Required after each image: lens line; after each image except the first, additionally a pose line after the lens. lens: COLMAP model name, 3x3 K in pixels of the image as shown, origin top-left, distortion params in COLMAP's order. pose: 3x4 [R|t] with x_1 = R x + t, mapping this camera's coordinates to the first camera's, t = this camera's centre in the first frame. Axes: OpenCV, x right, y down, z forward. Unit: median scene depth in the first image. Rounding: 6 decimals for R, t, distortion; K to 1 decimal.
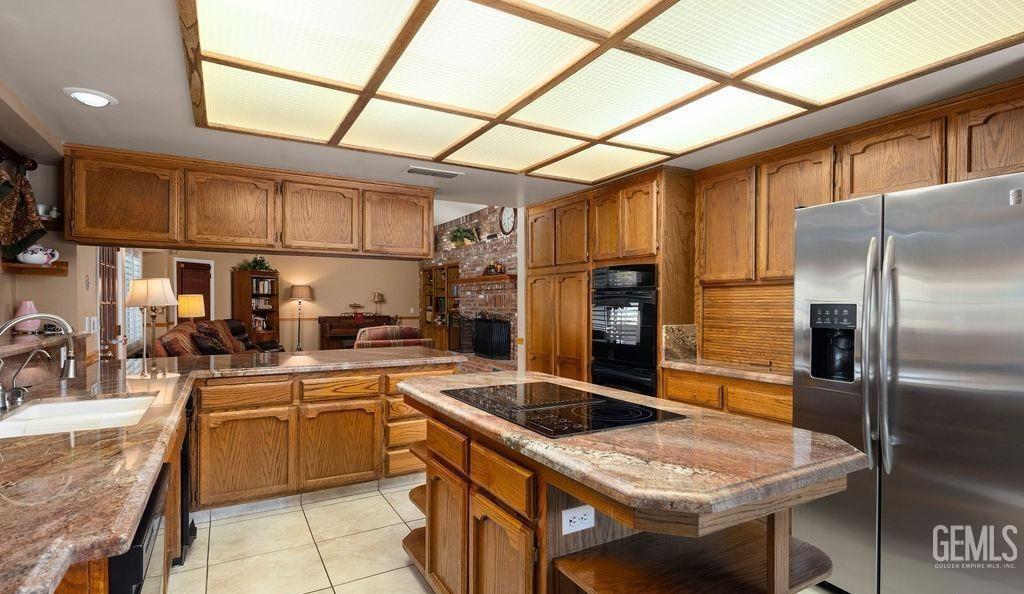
lens RADIAL K [[502.9, 0, 511.4], [0, 502.9, 303.3], [0, 0, 1]] dist [-0.000269, -0.002222]
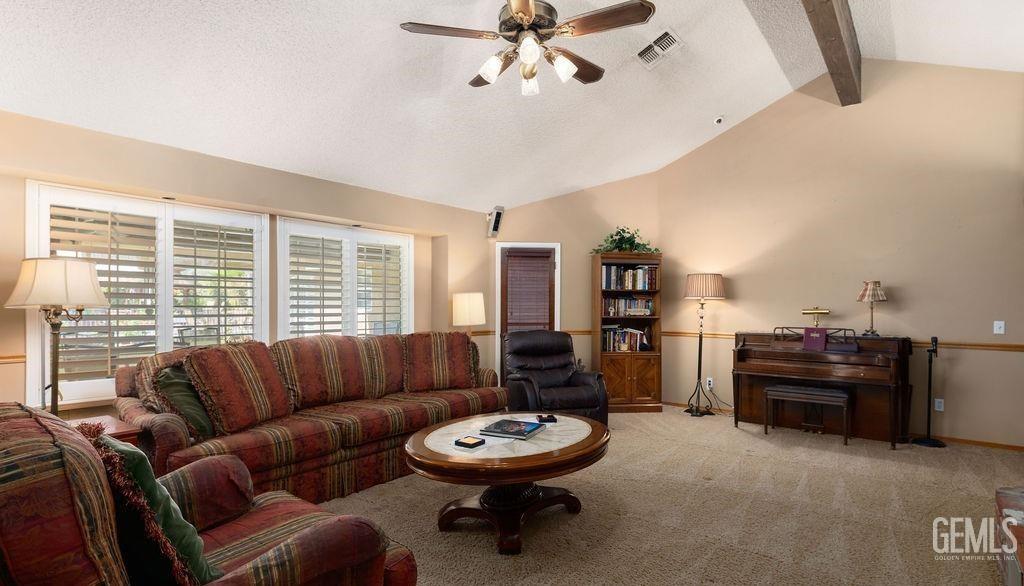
lens RADIAL K [[504.9, 0, 515.8], [0, 504.9, 300.5], [0, 0, 1]] dist [0.001953, -0.000500]
pose [[0.369711, -0.008204, -0.929111, 0.018204], [-0.002957, 0.999946, -0.010007, -0.000477], [0.929142, 0.006447, 0.369667, 0.636708]]
